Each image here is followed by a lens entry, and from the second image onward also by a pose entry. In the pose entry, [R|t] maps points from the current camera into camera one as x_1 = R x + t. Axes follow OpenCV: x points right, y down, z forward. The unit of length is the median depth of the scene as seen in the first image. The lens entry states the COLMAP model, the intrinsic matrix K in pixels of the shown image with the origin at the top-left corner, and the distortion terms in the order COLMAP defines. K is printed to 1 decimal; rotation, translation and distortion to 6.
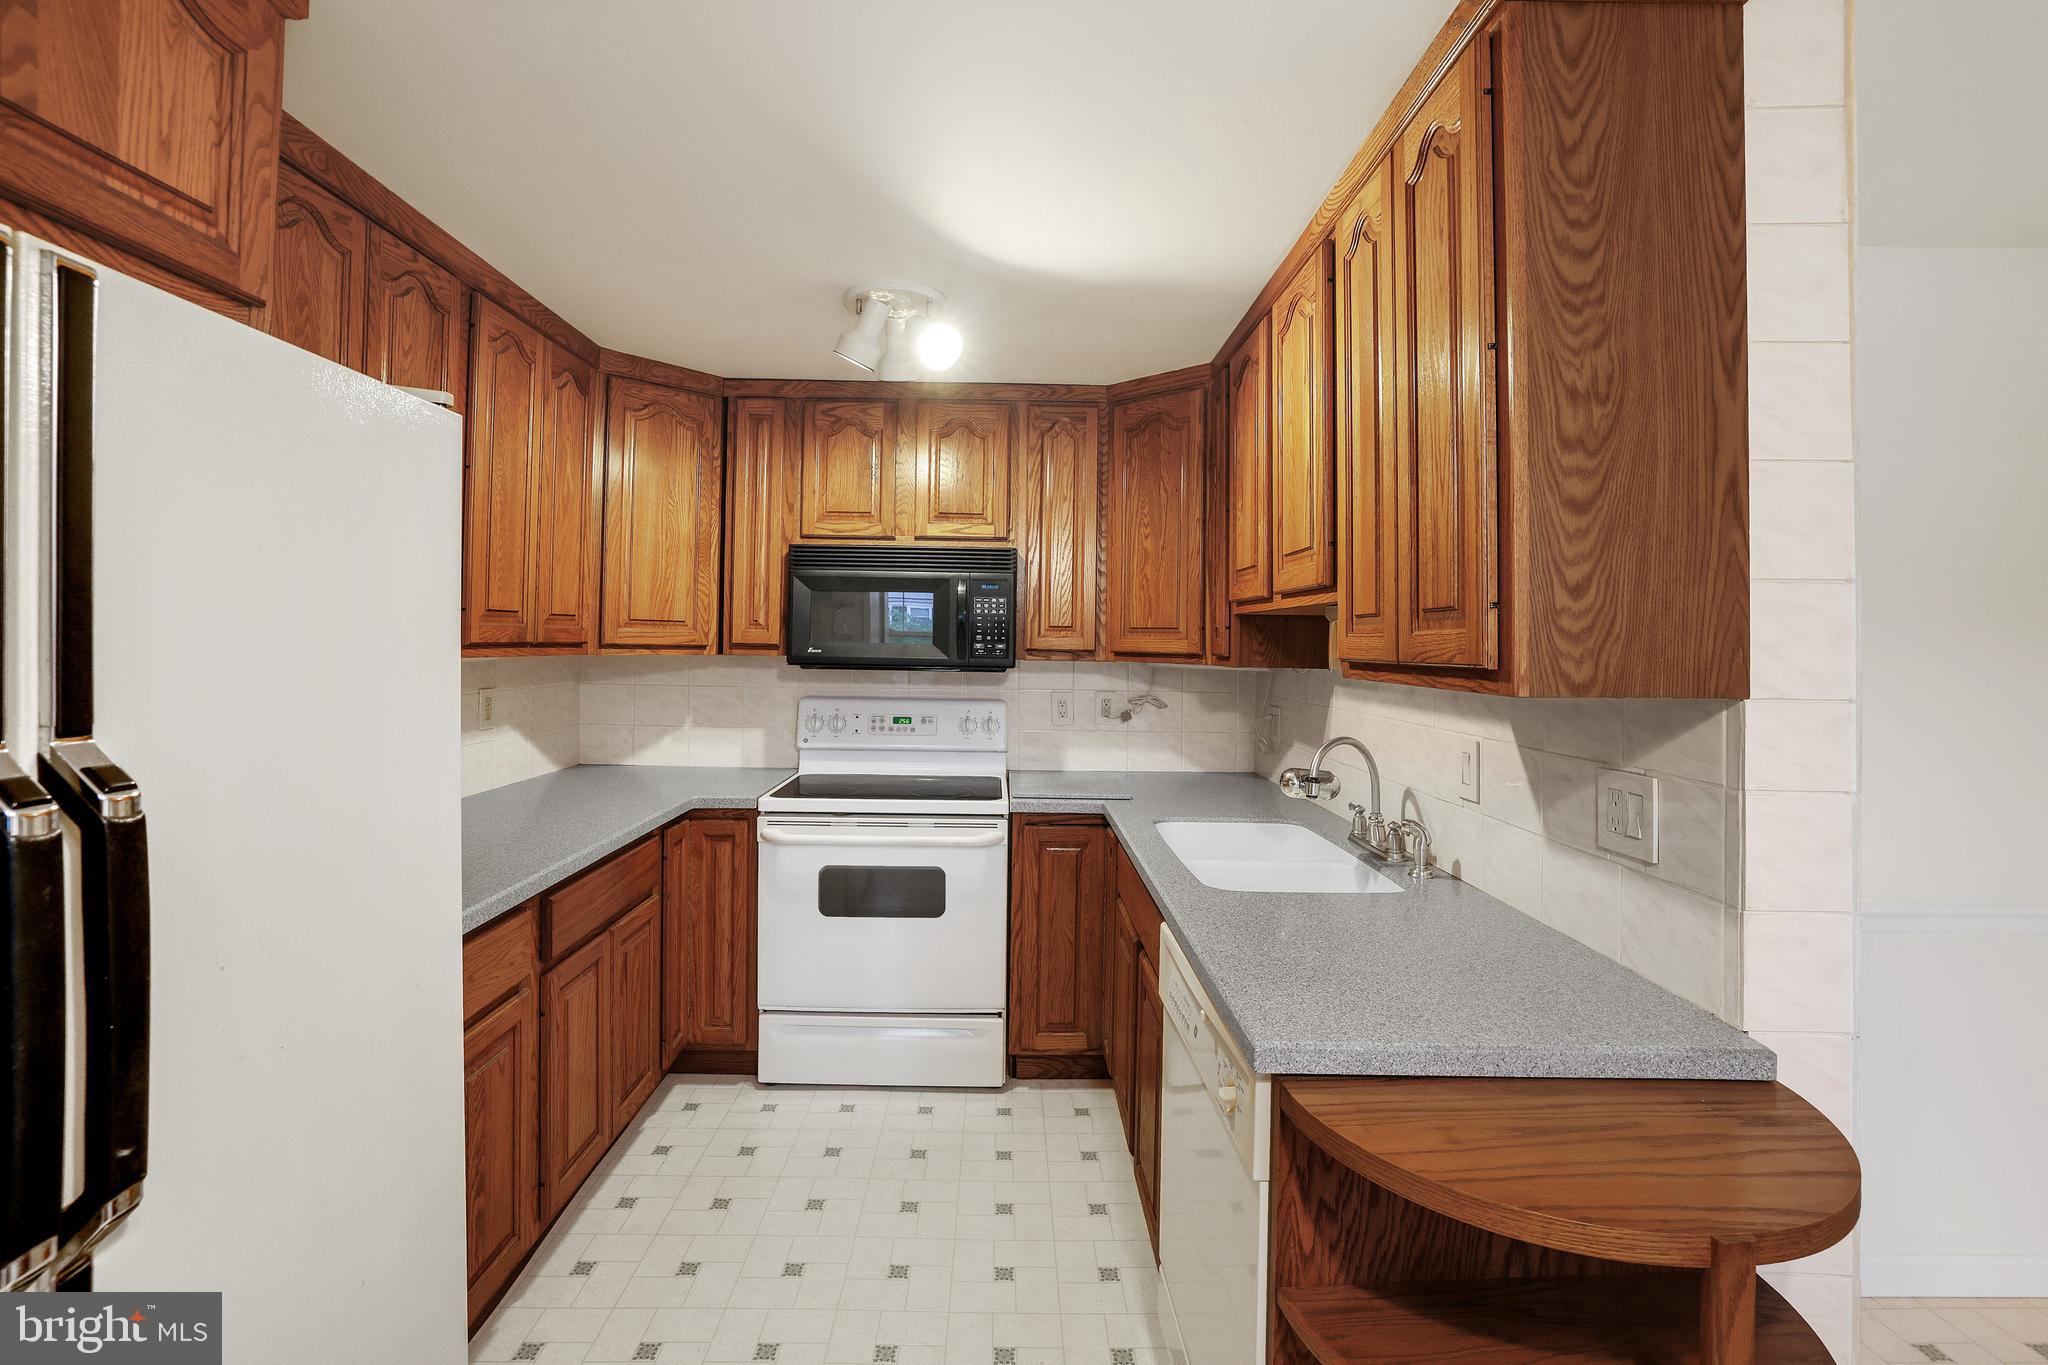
lens RADIAL K [[889.3, 0, 1024.9], [0, 889.3, 625.5], [0, 0, 1]] dist [-0.016032, 0.000646]
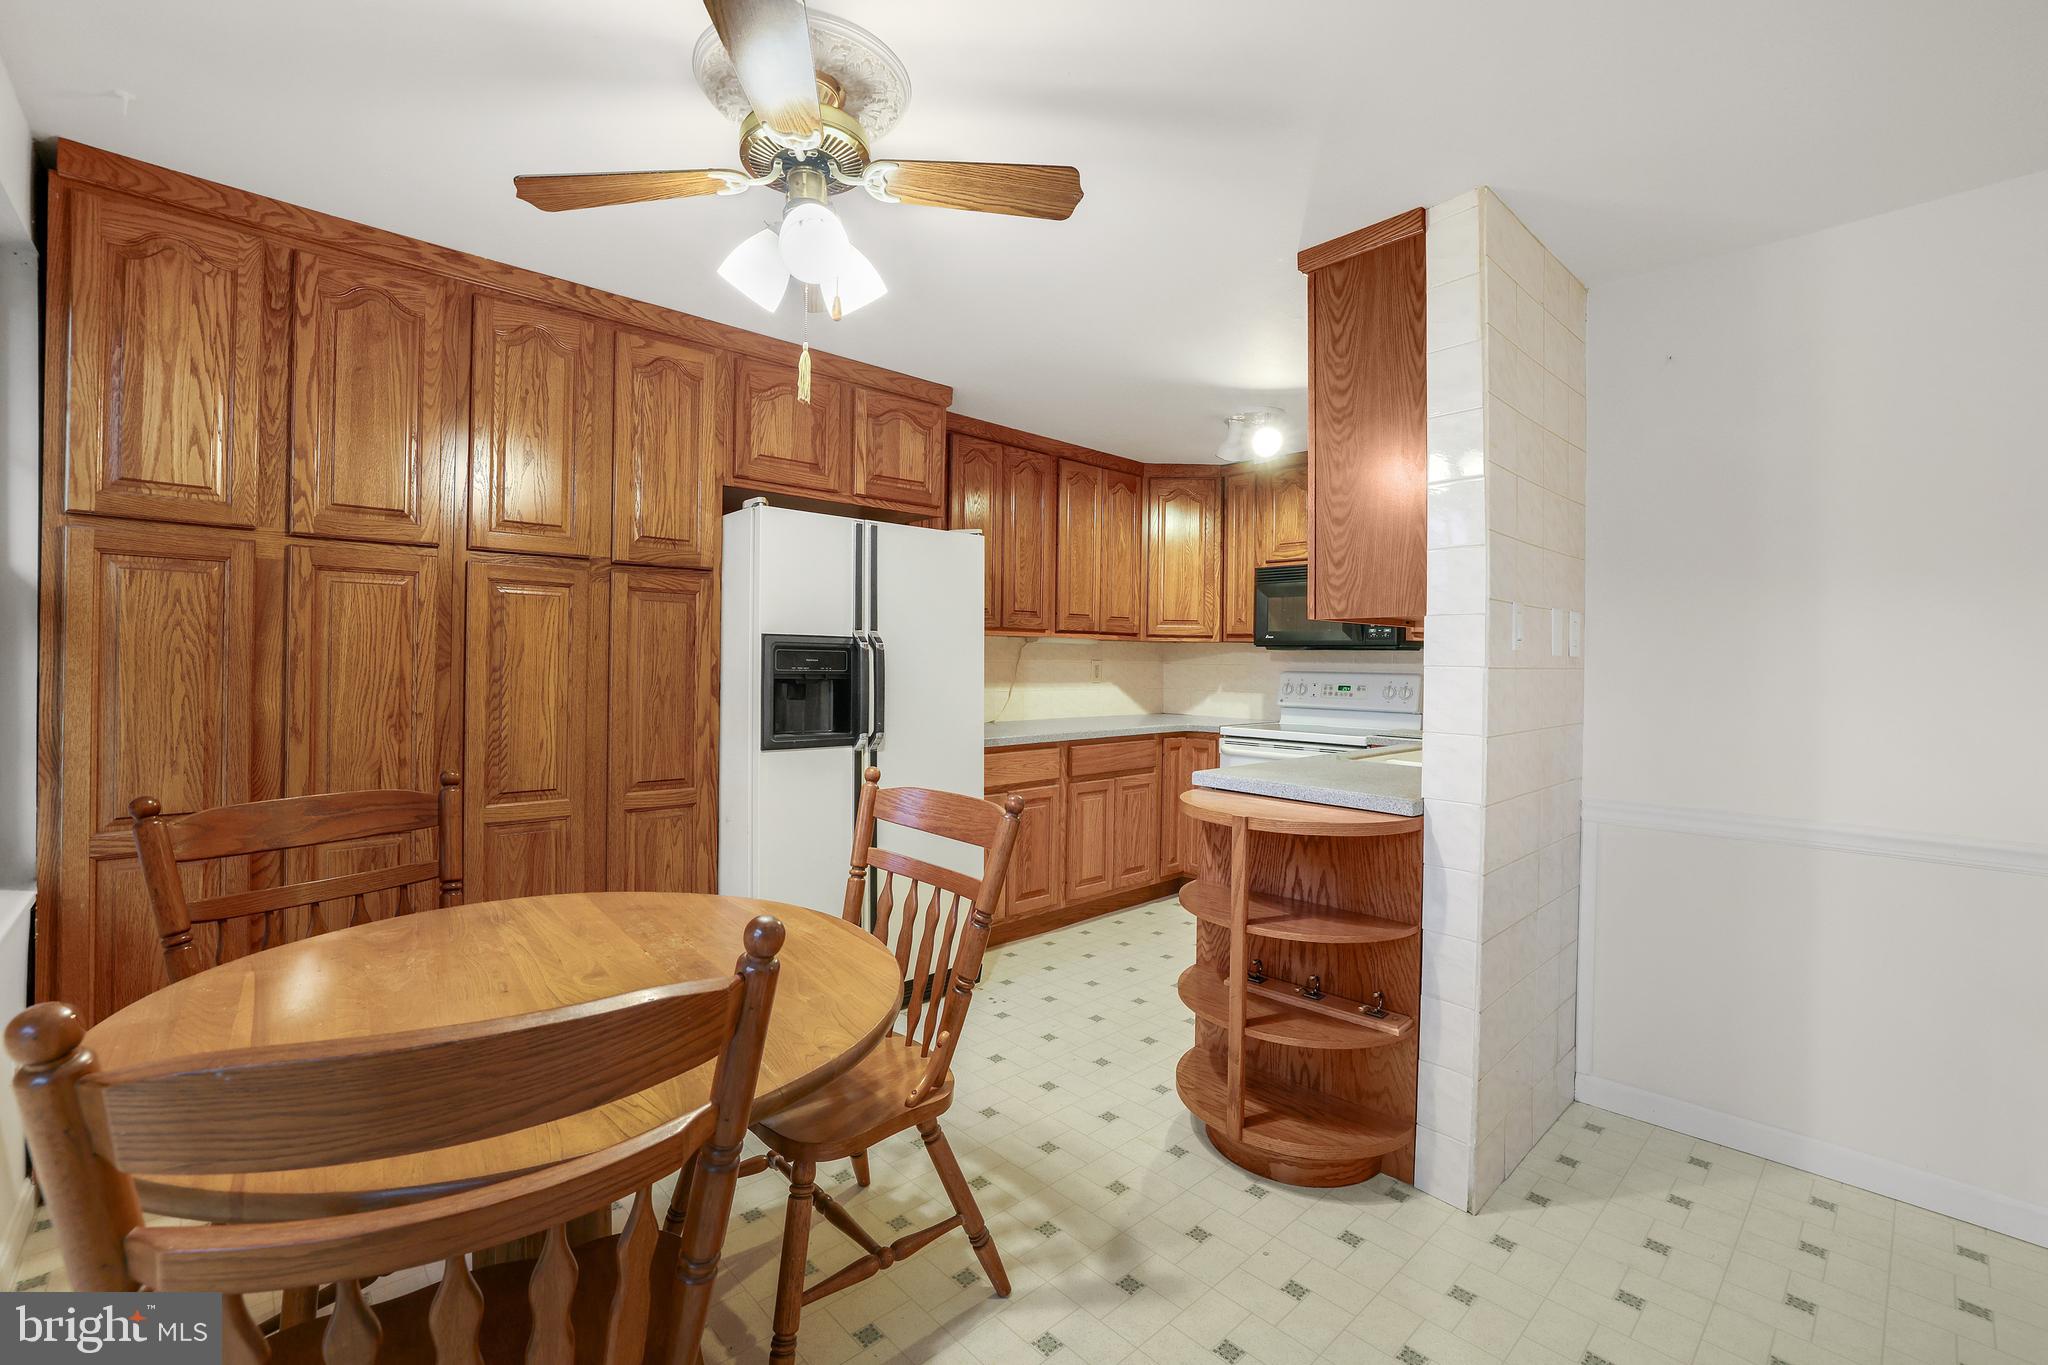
lens RADIAL K [[889.3, 0, 1023.8], [0, 889.3, 672.0], [0, 0, 1]] dist [-0.016032, 0.000646]
pose [[0.670692, 0.002246, -0.741732, 0.899310], [0.012679, 0.999815, 0.014492, 0.090775], [0.741627, -0.019124, 0.670539, -0.477087]]
